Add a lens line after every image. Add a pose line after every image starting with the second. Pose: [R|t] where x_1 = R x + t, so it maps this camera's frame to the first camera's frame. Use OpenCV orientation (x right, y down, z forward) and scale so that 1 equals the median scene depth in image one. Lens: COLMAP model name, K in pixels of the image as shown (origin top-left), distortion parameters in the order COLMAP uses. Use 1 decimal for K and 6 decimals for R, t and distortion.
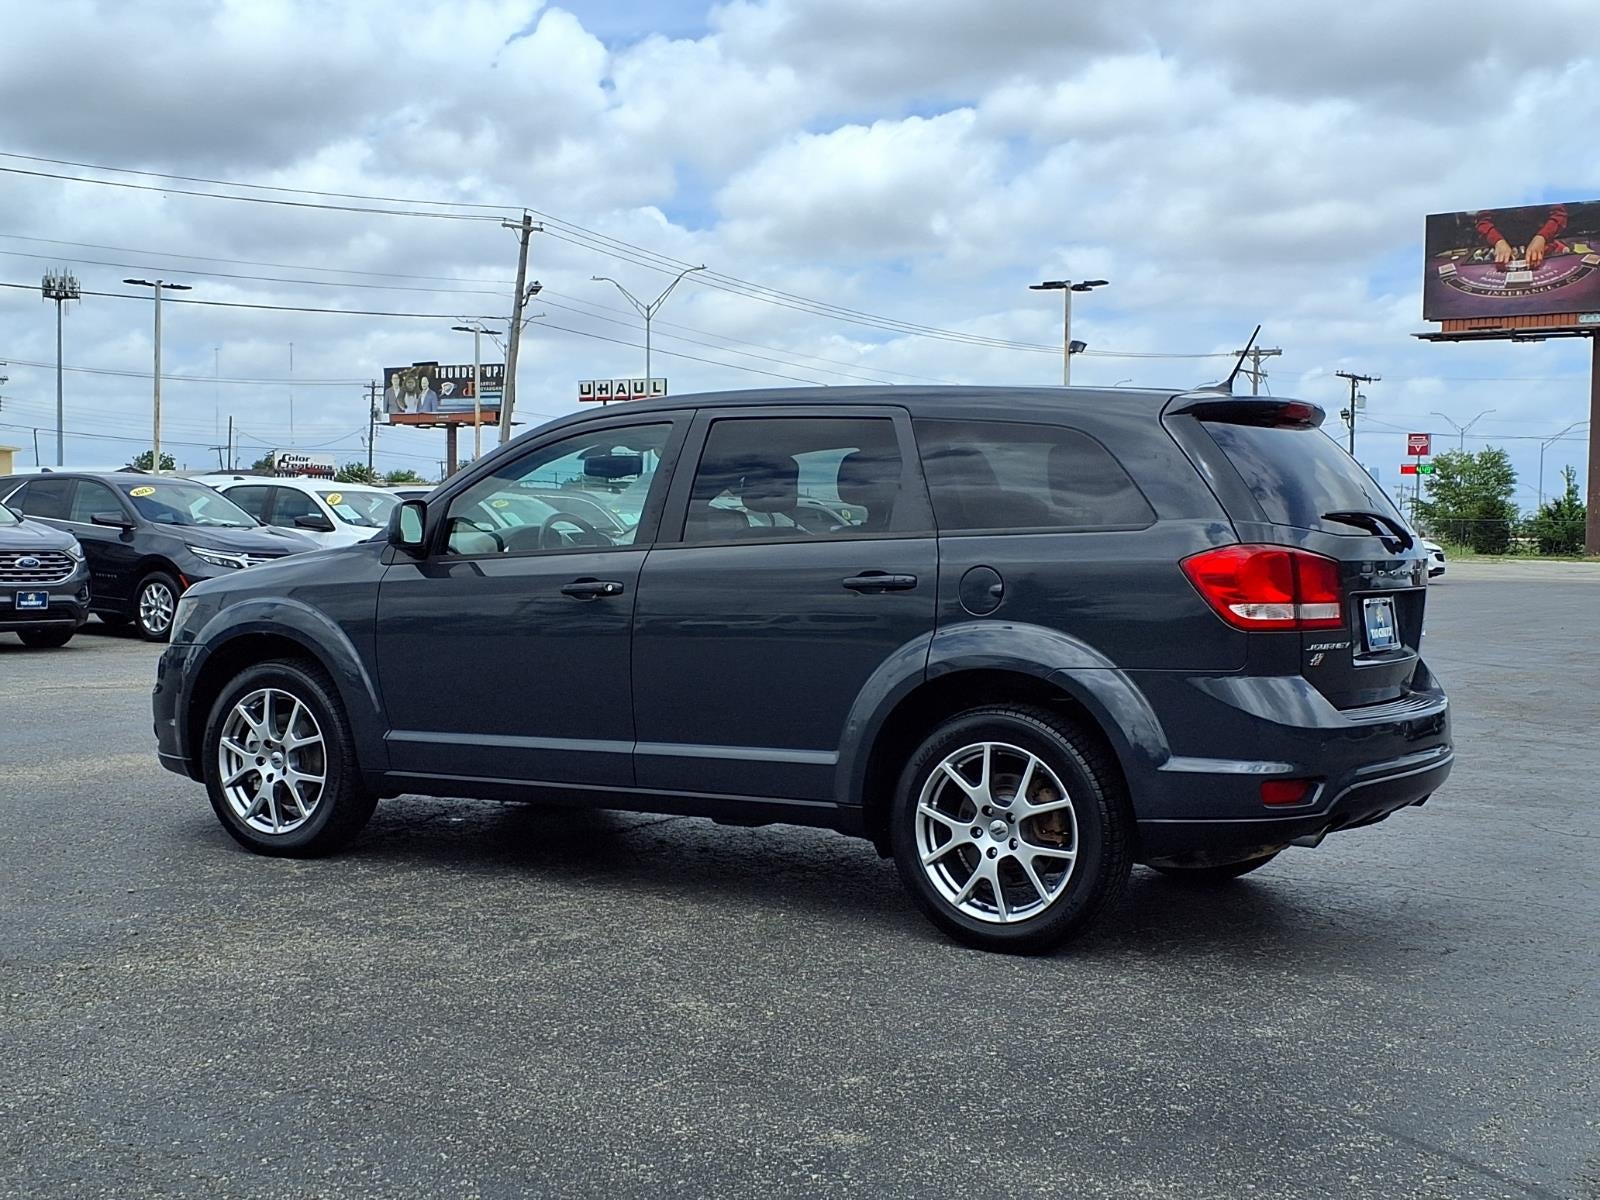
lens RADIAL K [[2107.8, 0, 814.1], [0, 2107.8, 612.4], [0, 0, 1]] dist [0.081134, 0.000000]
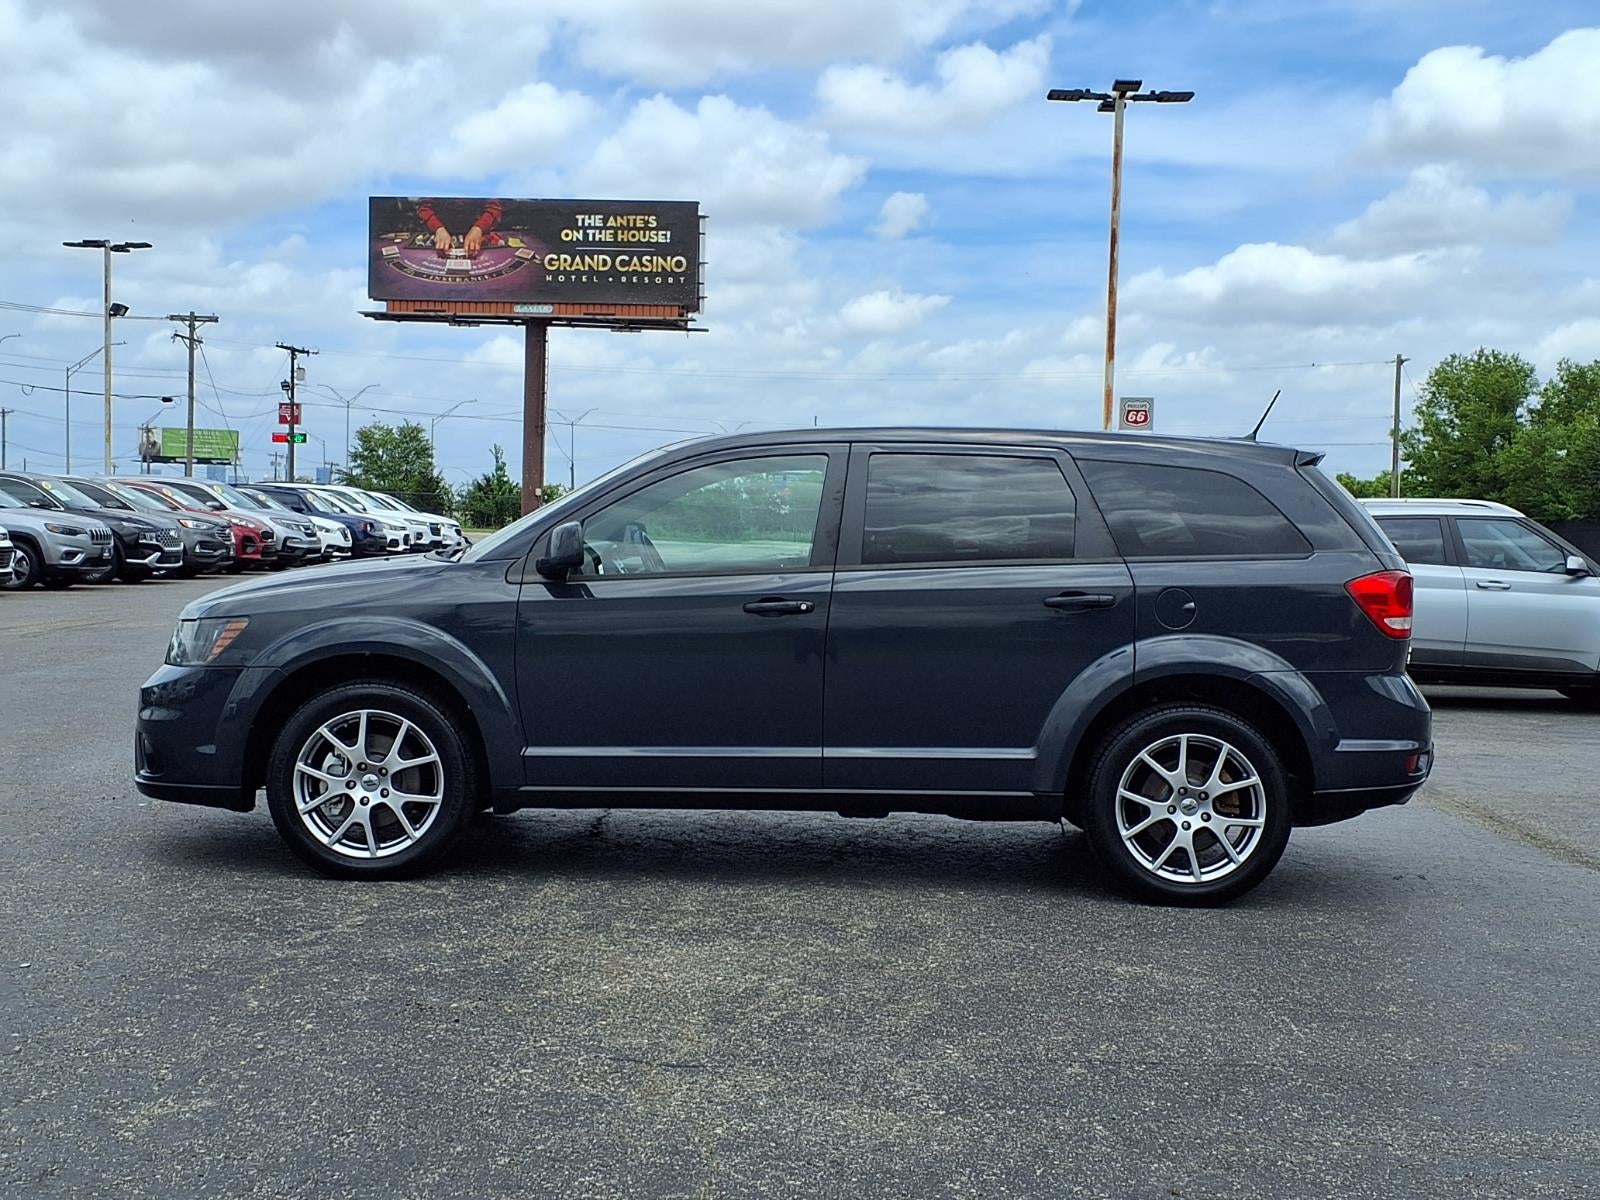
lens RADIAL K [[2107.8, 0, 802.7], [0, 2107.8, 595.9], [0, 0, 1]] dist [0.081134, 0.000000]
pose [[0.861279, -0.011238, 0.508008, -0.099556], [0.006849, 0.999921, 0.010508, -0.004377], [-0.508086, -0.005571, 0.861288, 0.010106]]
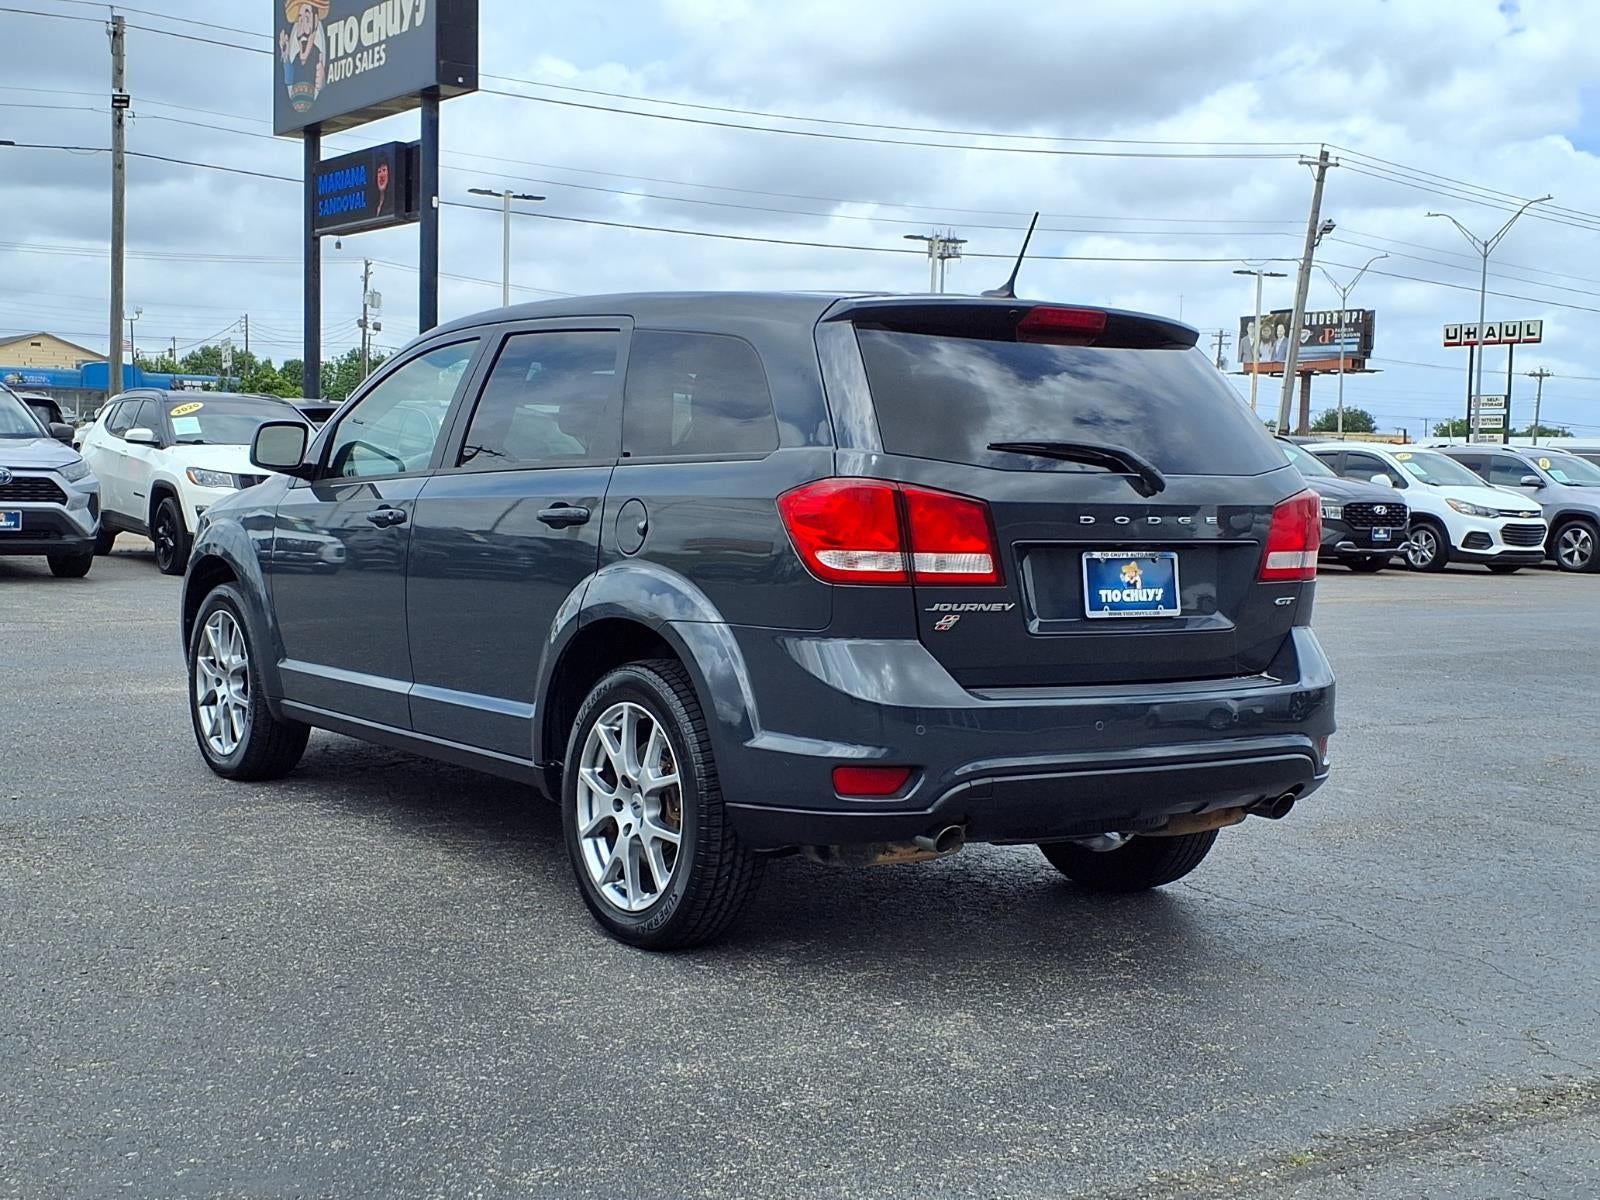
lens RADIAL K [[2107.8, 0, 795.4], [0, 2107.8, 605.7], [0, 0, 1]] dist [0.081134, 0.000000]
pose [[0.914416, 0.041509, -0.402642, 0.068693], [-0.033264, 0.999069, 0.027453, -0.000592], [0.403407, -0.011710, 0.914946, 0.032499]]
